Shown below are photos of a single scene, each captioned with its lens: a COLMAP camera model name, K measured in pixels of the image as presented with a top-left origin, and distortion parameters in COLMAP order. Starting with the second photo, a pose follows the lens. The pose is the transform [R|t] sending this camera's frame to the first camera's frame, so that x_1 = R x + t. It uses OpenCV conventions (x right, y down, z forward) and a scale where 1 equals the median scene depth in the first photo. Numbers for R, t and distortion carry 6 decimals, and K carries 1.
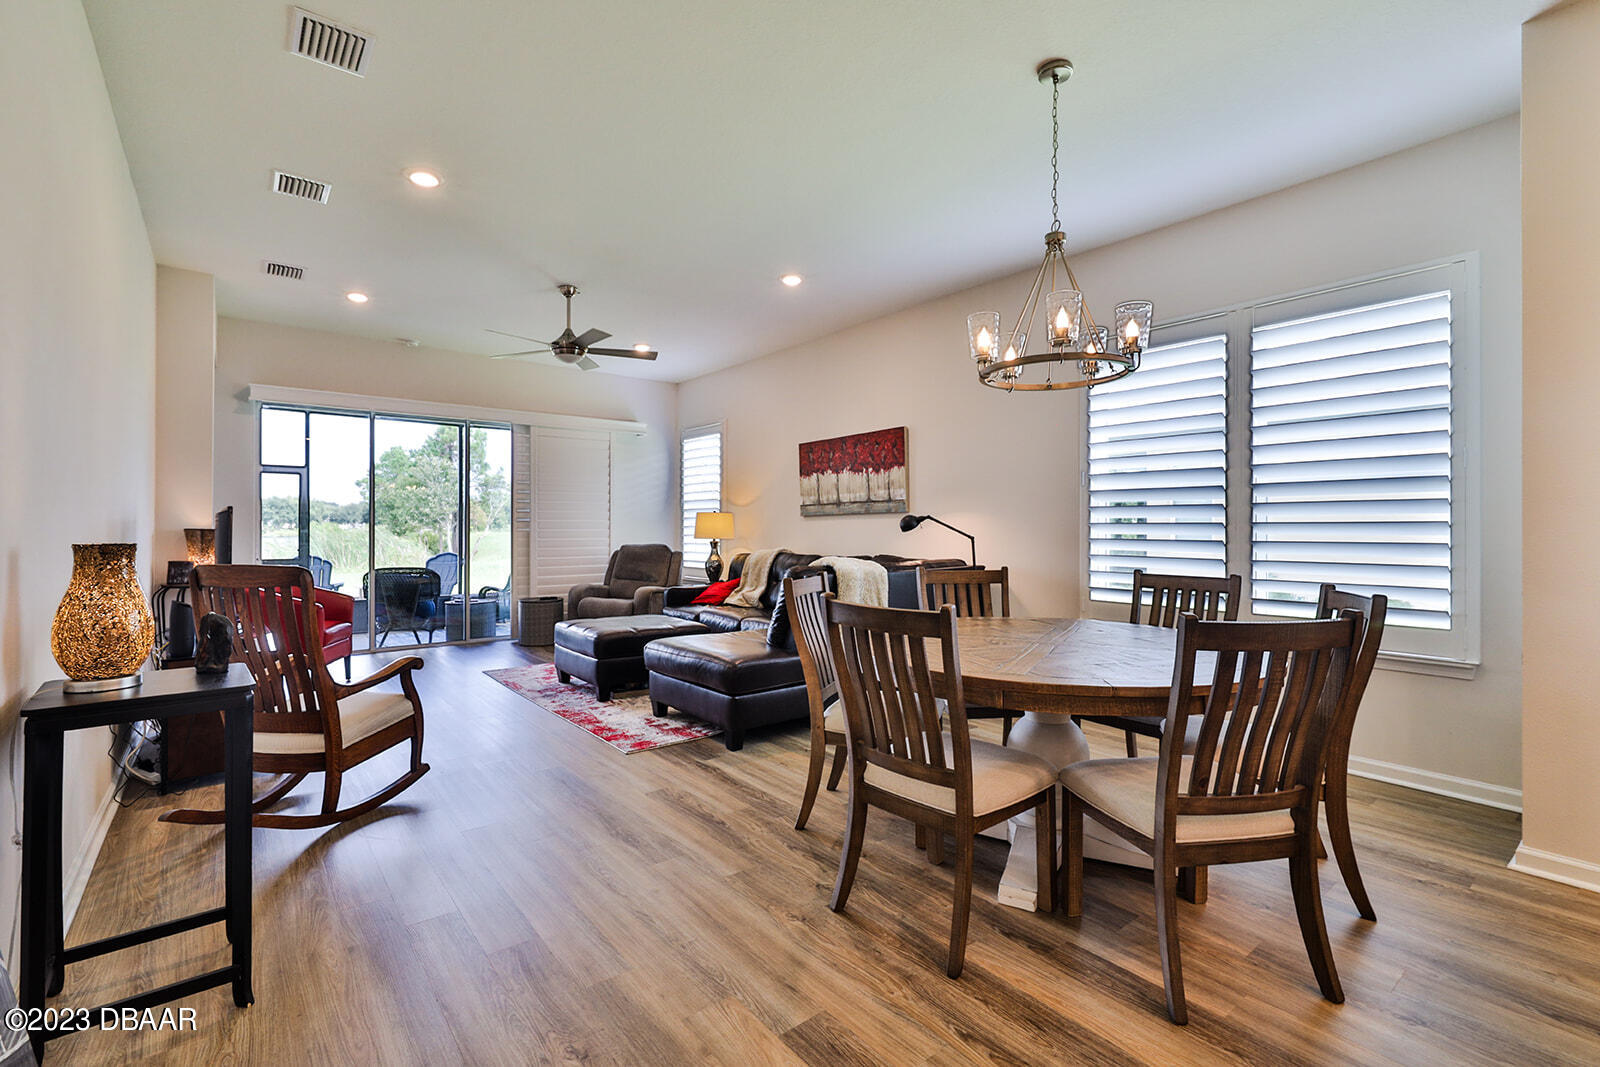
lens RADIAL K [[708.0, 0, 800.0], [0, 708.0, 533.5], [0, 0, 1]] dist [-0.001972, -0.000075]
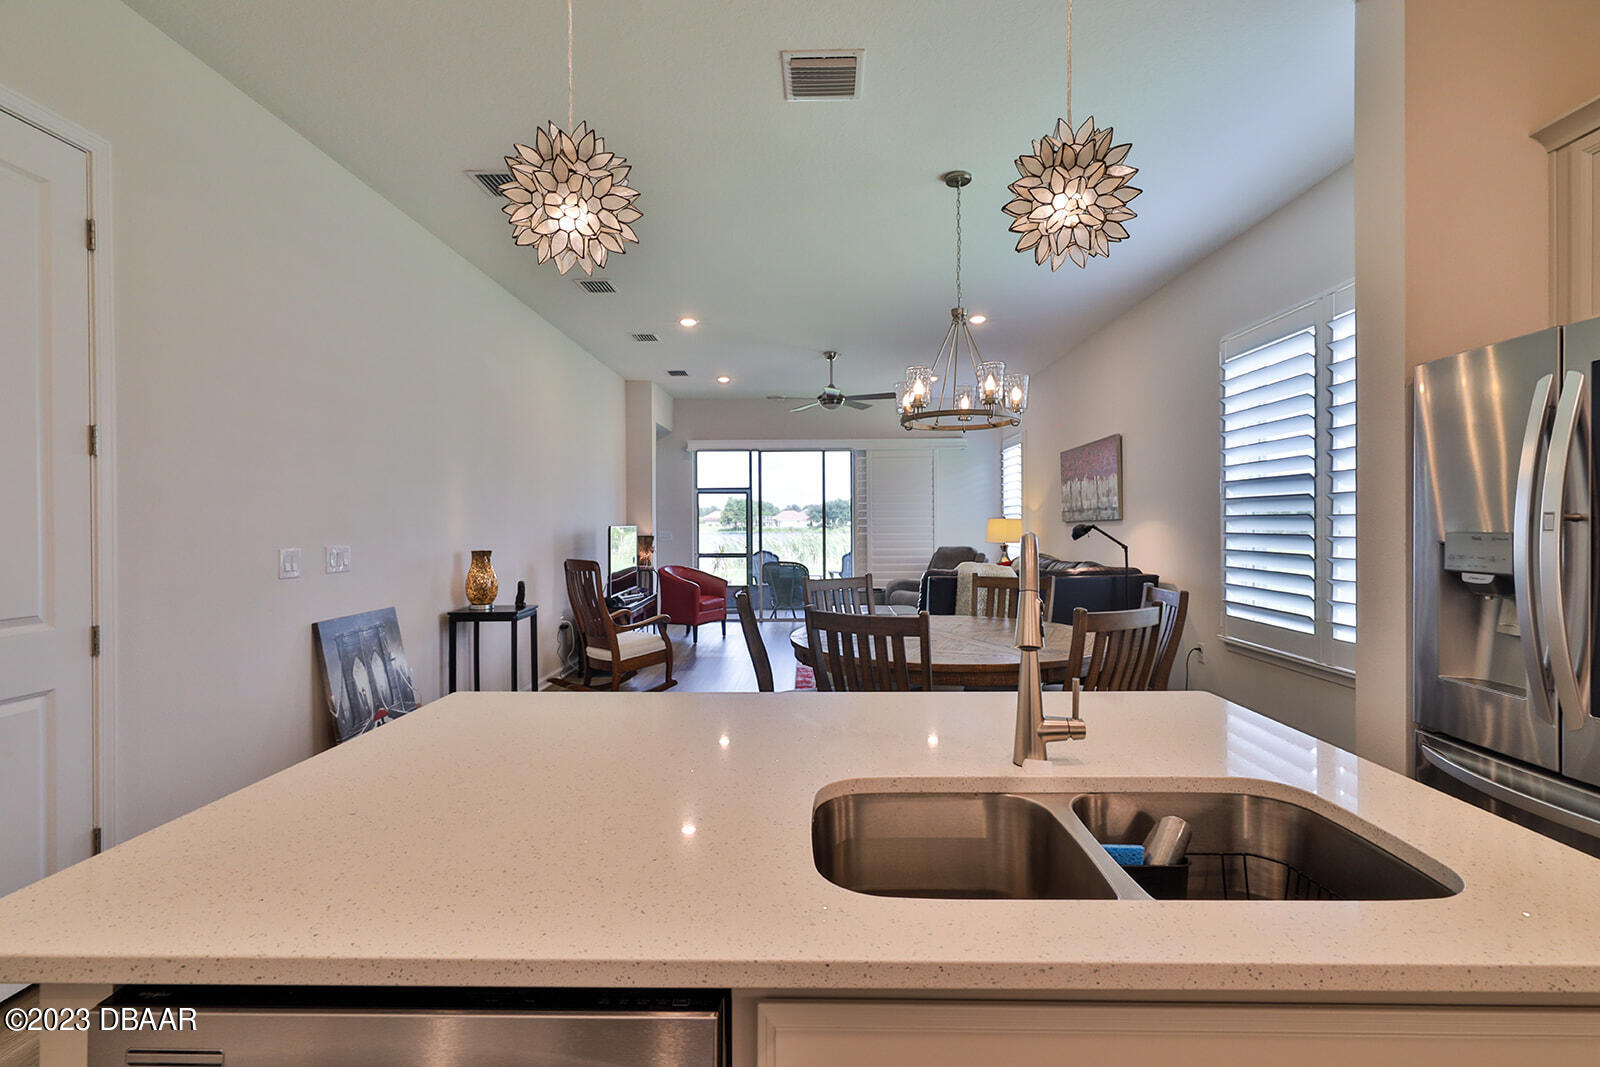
lens RADIAL K [[730.8, 0, 800.0], [0, 730.8, 533.5], [0, 0, 1]] dist [0.000754, 0.000112]
pose [[0.775685, 0.000354, -0.631121, 0.518942], [0.002527, 0.999990, 0.003667, -0.018028], [0.631116, -0.004440, 0.775676, -0.100333]]
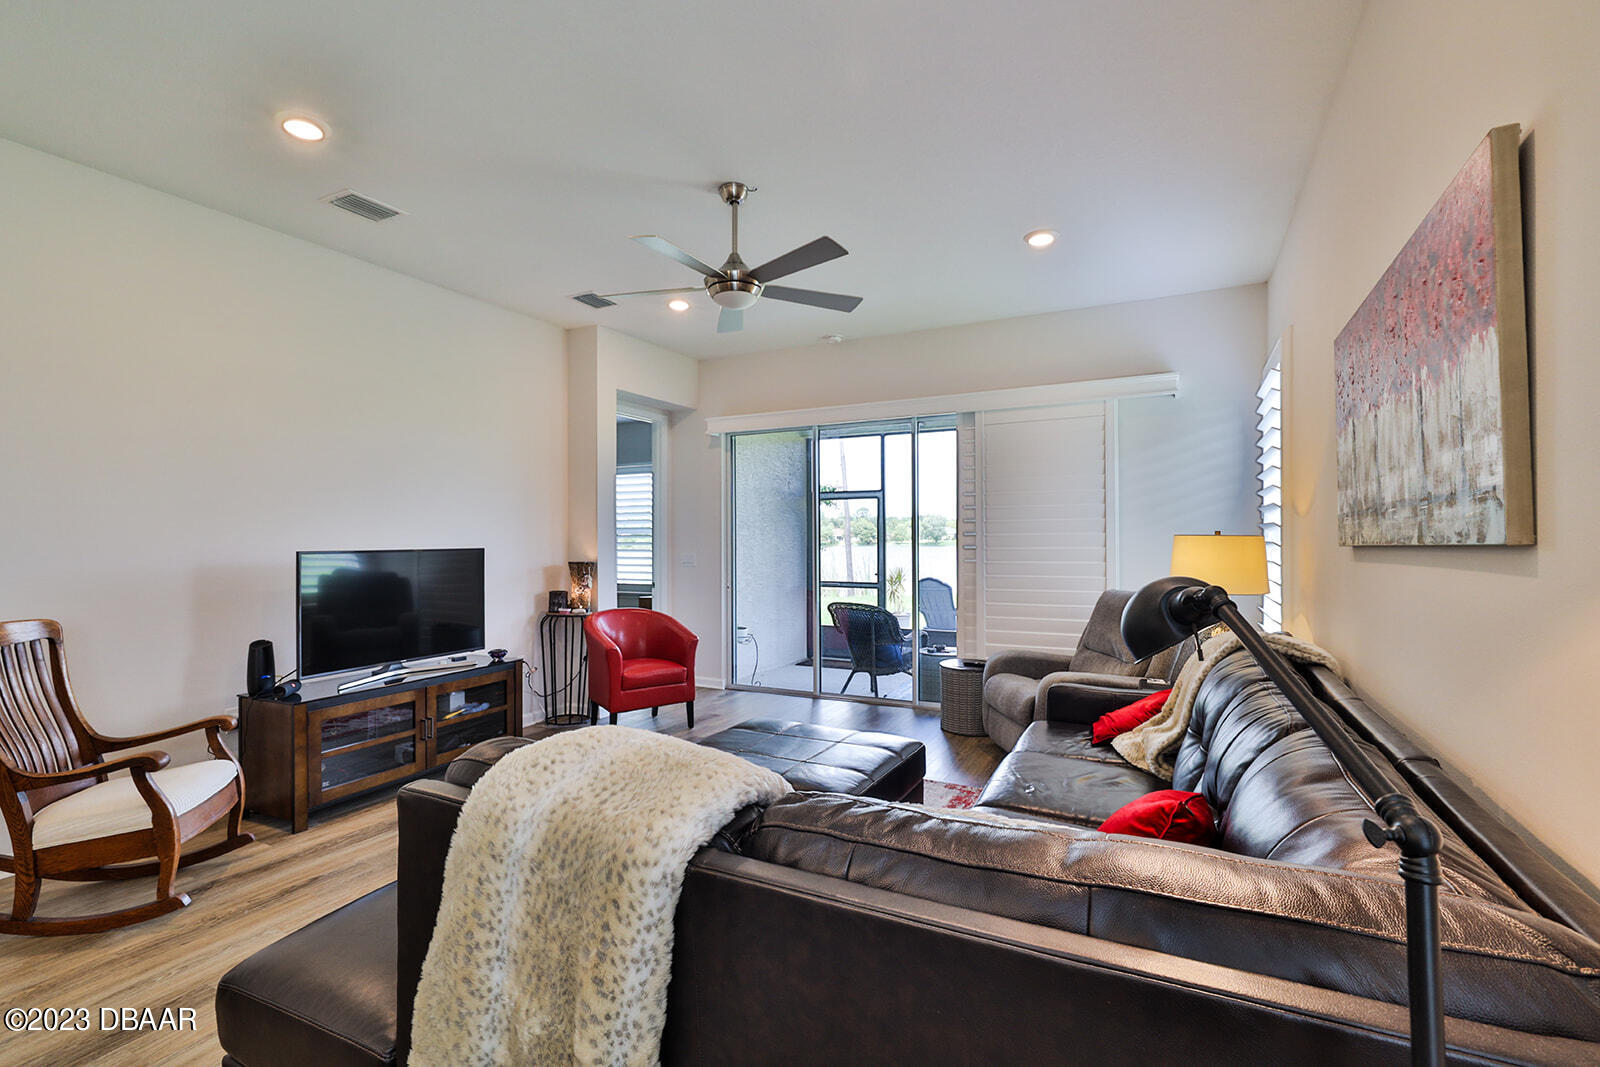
lens RADIAL K [[724.6, 0, 780.1], [0, 724.6, 539.3], [0, 0, 1]] dist [0.001274, 0.000143]
pose [[0.408381, -0.005632, -0.912794, 0.291098], [-0.003300, 0.999965, -0.007647, -0.034873], [0.912806, 0.006135, 0.408348, 0.831746]]
